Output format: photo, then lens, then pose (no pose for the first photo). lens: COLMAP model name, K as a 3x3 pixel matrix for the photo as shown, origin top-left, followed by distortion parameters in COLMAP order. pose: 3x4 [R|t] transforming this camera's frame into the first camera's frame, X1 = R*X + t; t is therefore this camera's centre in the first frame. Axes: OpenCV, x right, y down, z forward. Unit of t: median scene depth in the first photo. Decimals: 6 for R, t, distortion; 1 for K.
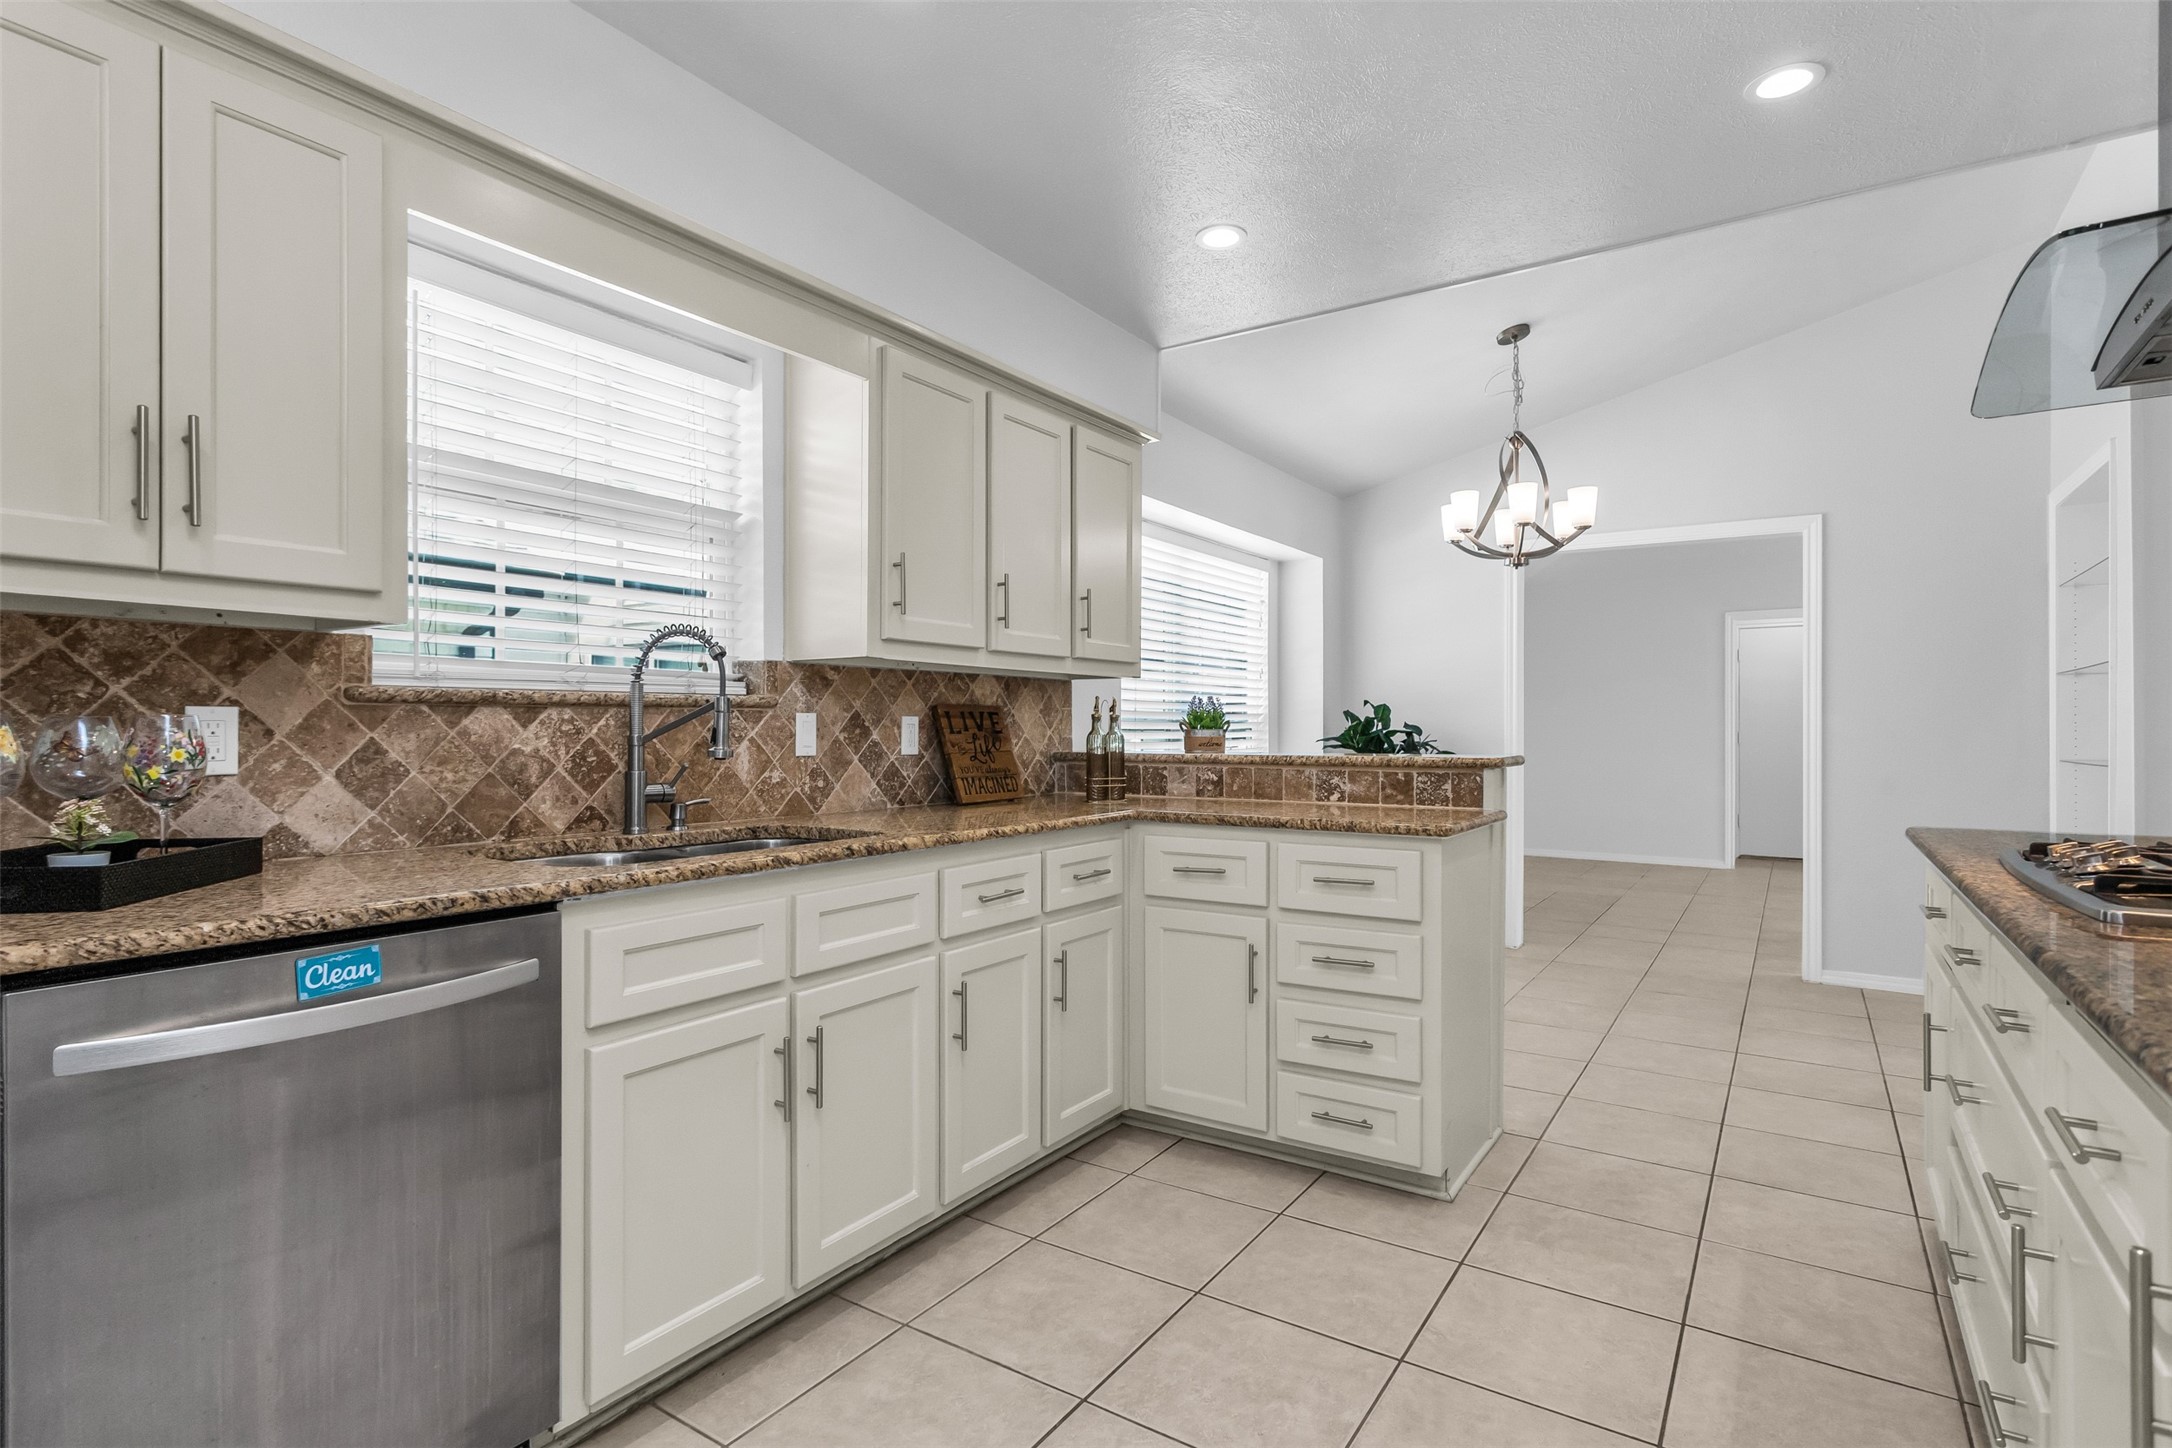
lens RADIAL K [[1072.3, 0, 1086.0], [0, 1072.3, 724.0], [0, 0, 1]] dist [0.000087, 0.000271]
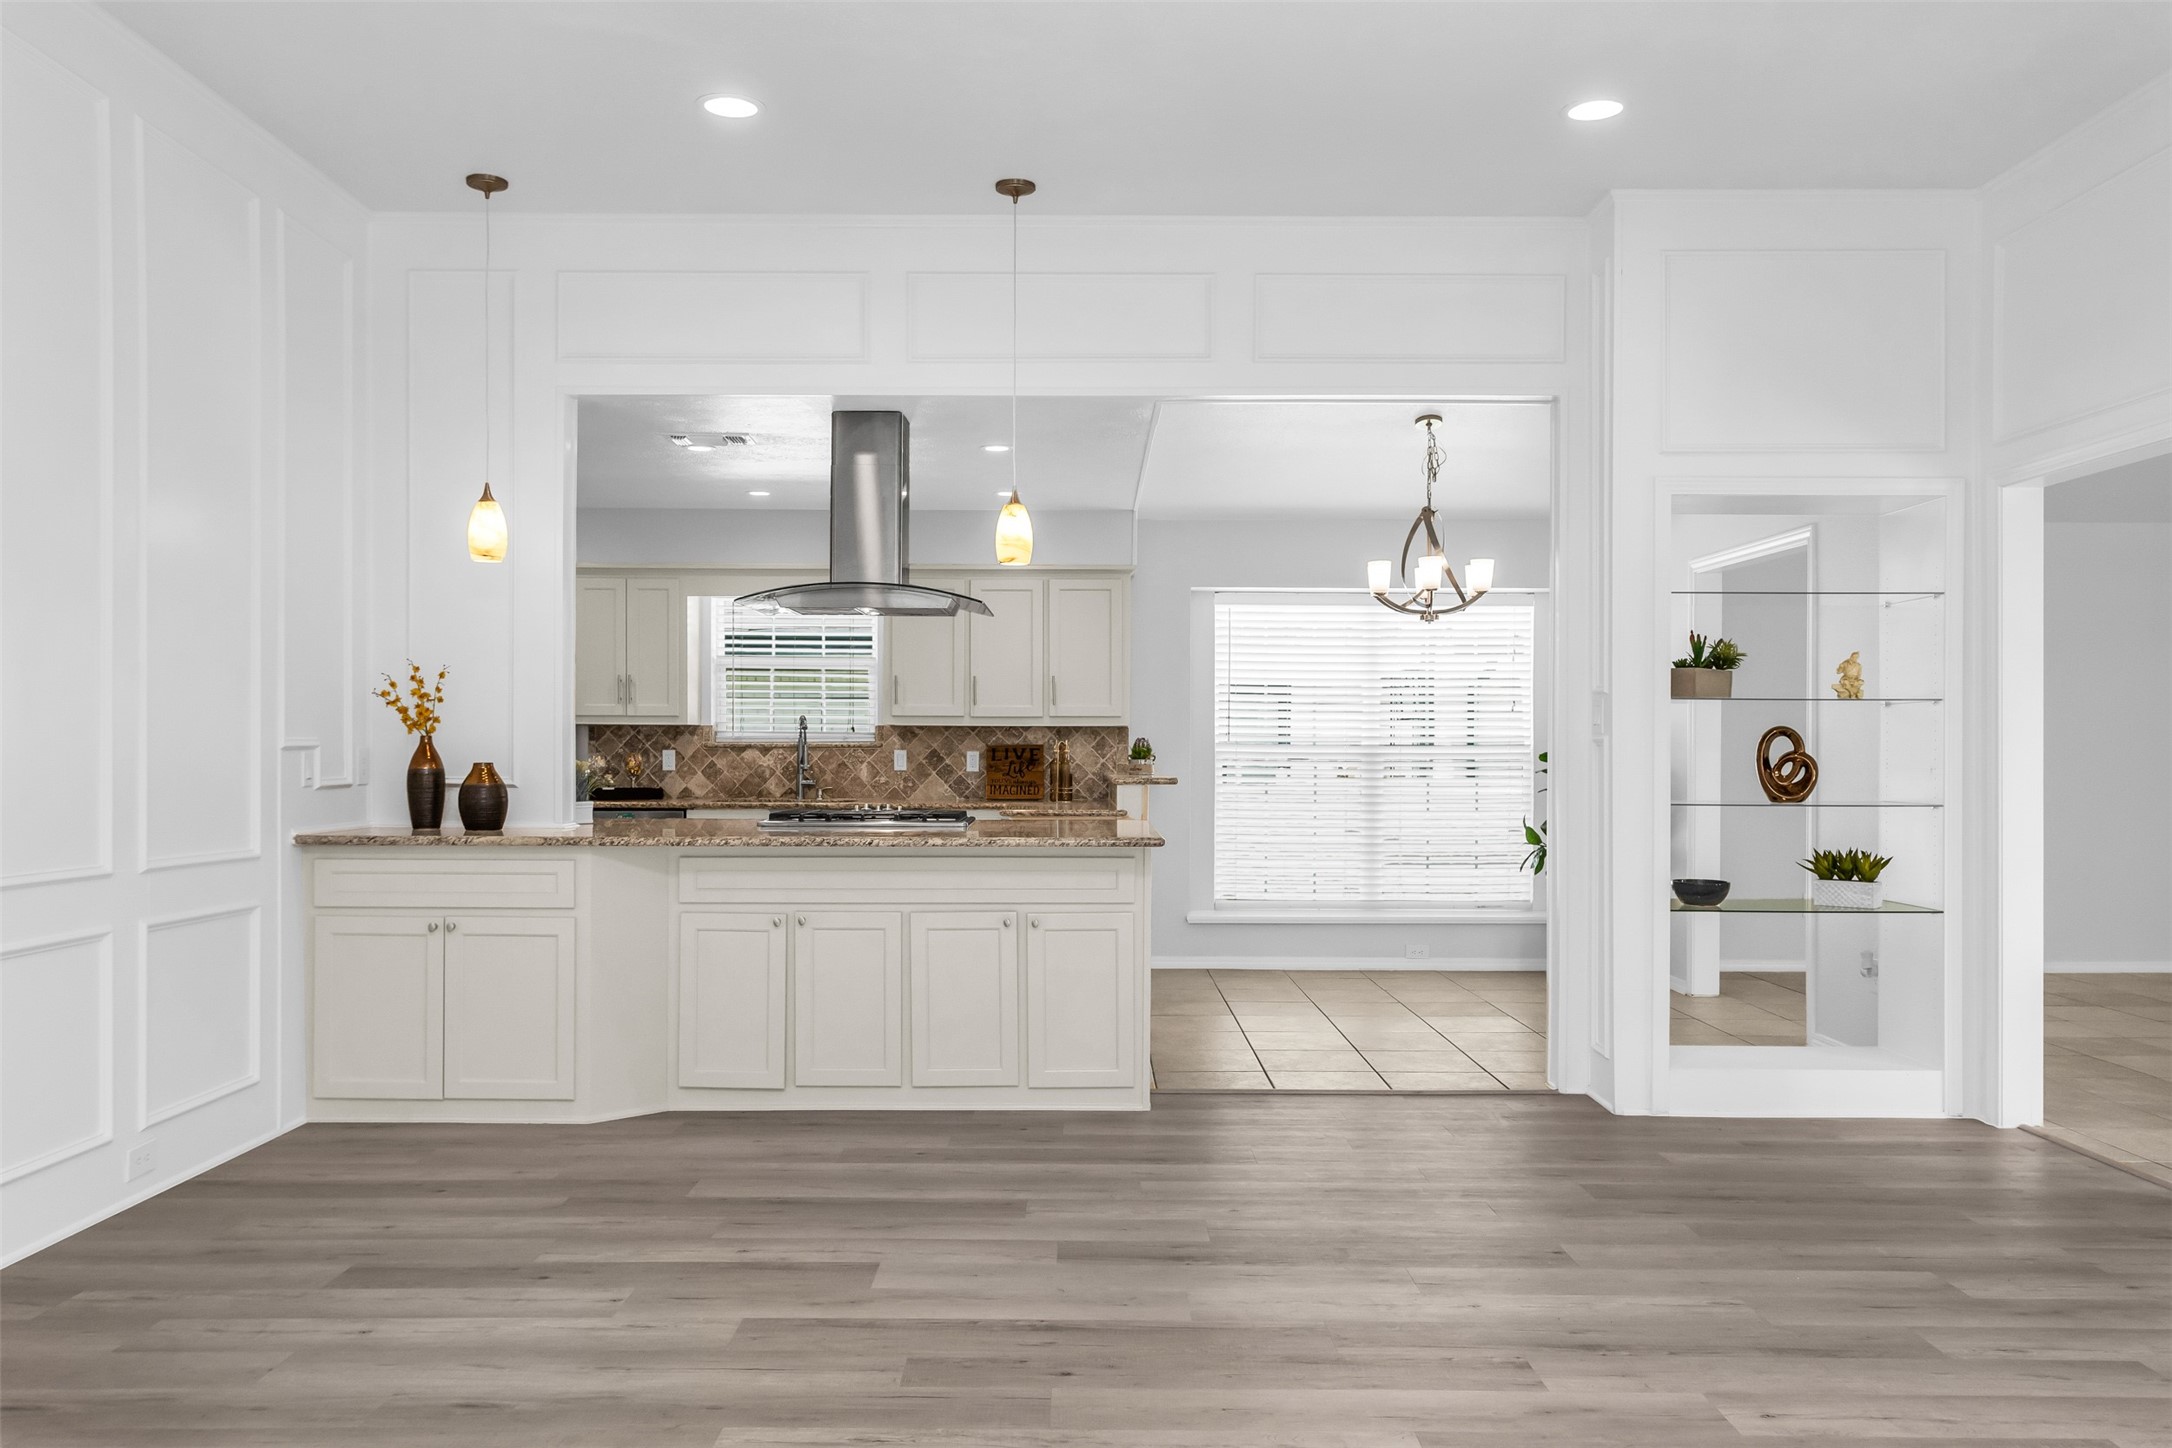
lens RADIAL K [[1618.1, 0, 1086.0], [0, 1618.1, 724.0], [0, 0, 1]] dist [-0.004988, -0.002918]
pose [[0.558339, -0.009744, -0.829556, 2.457433], [0.000080, 0.999932, -0.011691, -0.023124], [0.829613, 0.006461, 0.558301, -0.438915]]
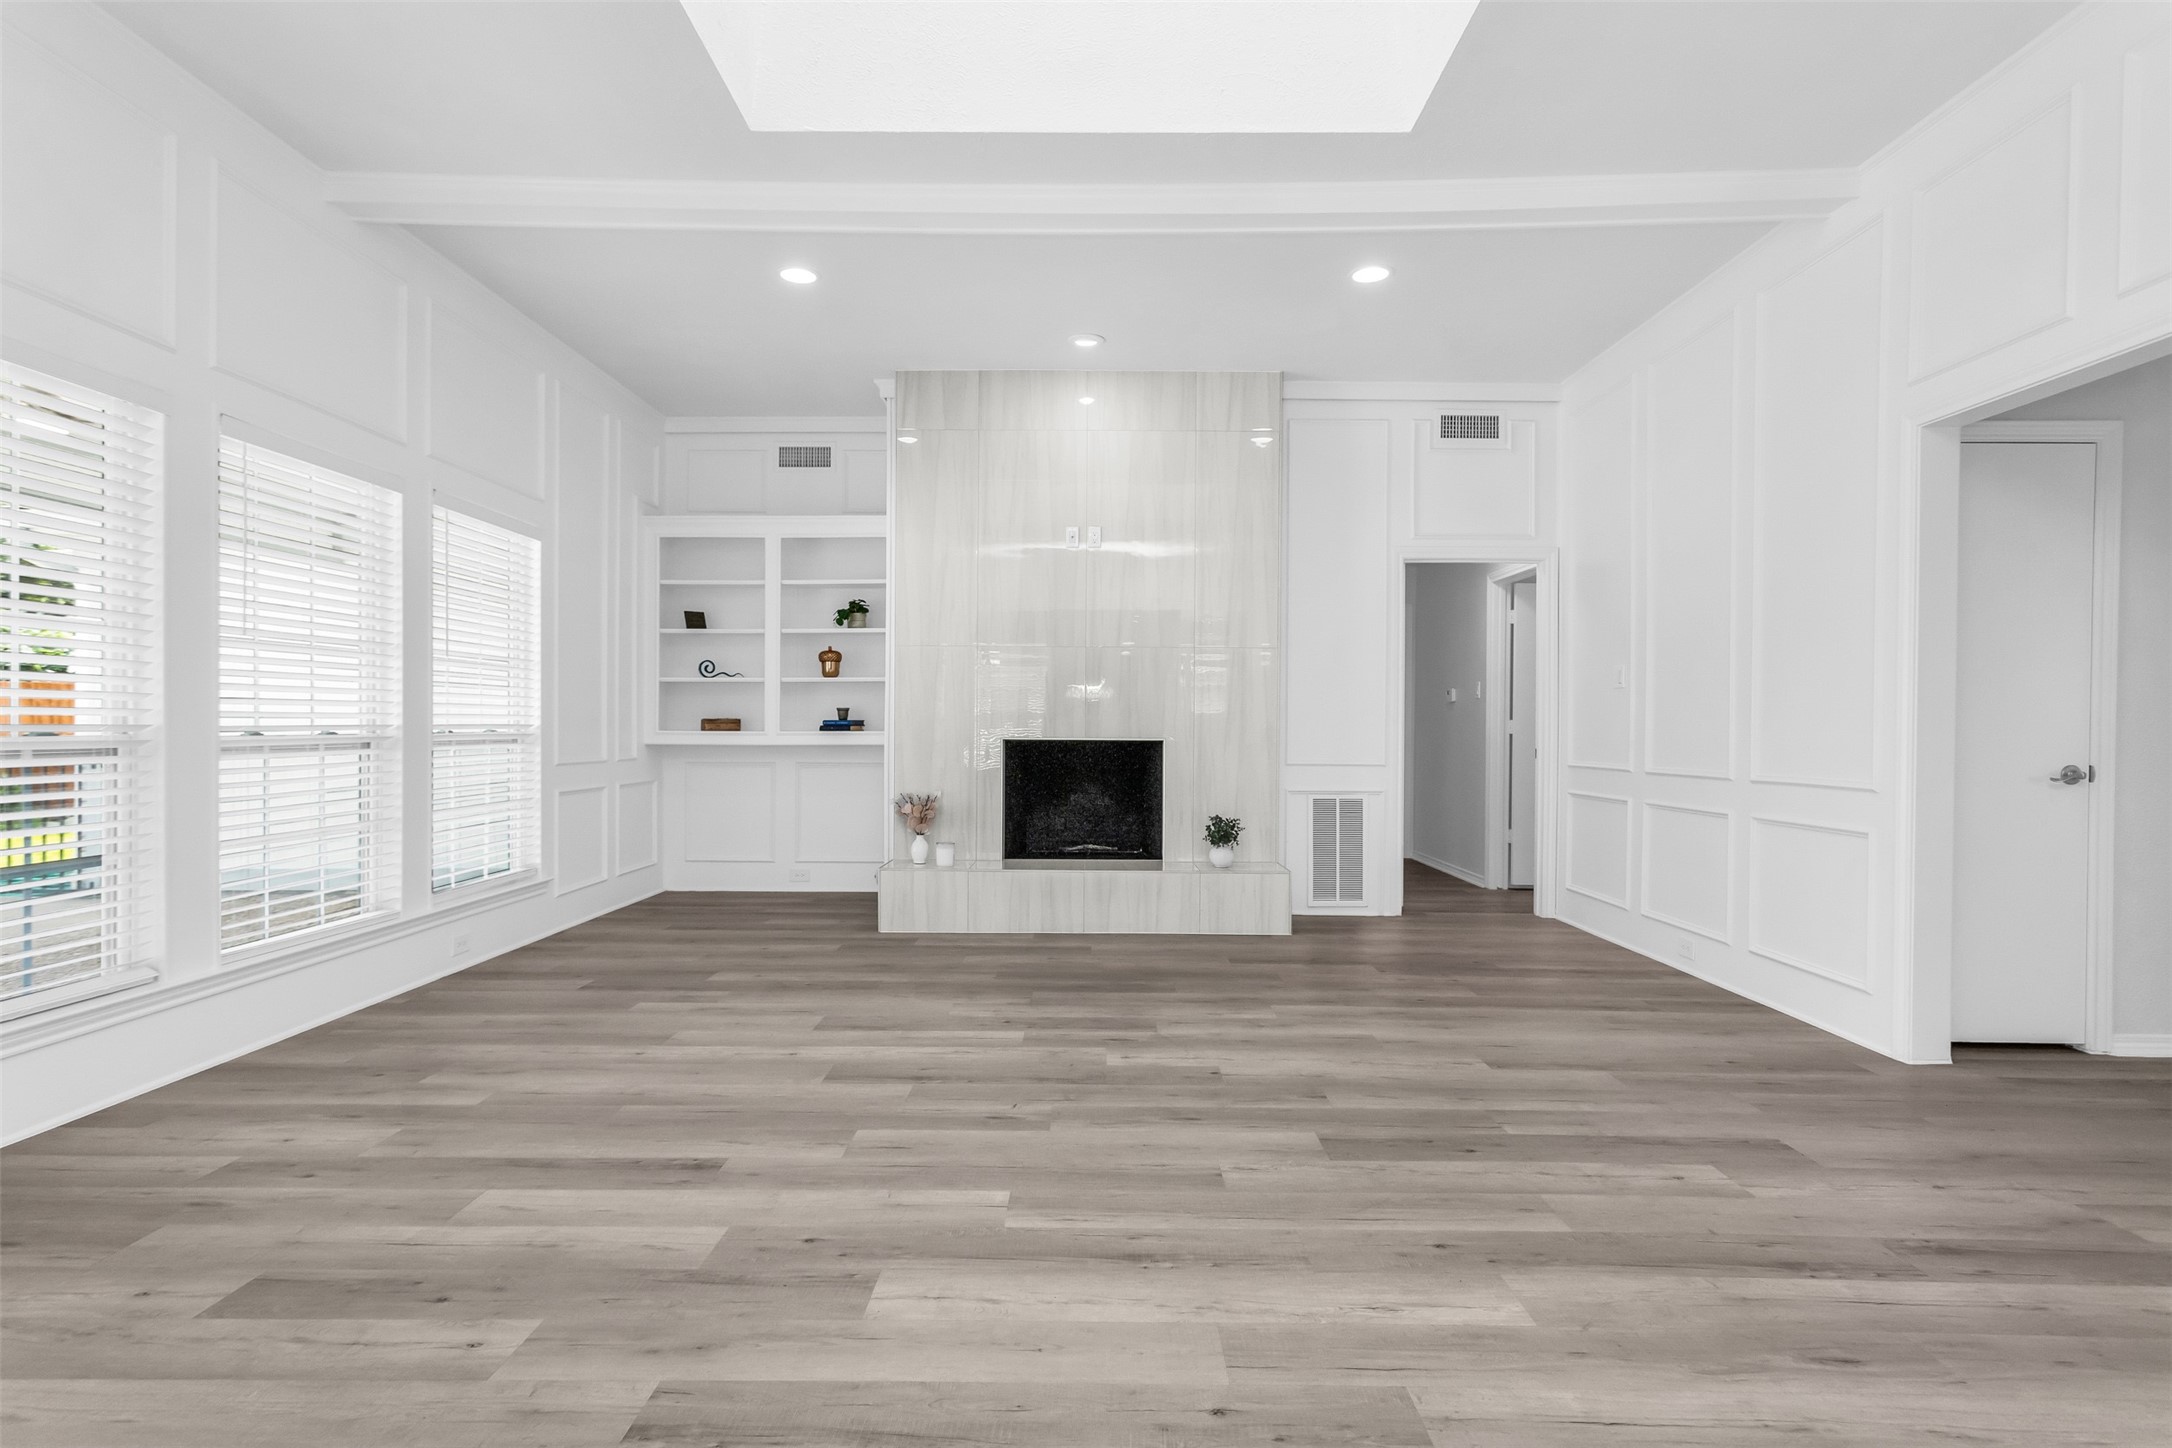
lens RADIAL K [[1068.3, 0, 1086.7], [0, 1068.3, 733.2], [0, 0, 1]] dist [0.002530, 0.000398]
pose [[-0.550811, -0.010028, 0.834569, 1.121978], [-0.008913, 0.999941, 0.006132, 0.023793], [-0.834582, -0.004060, -0.550869, 0.527503]]
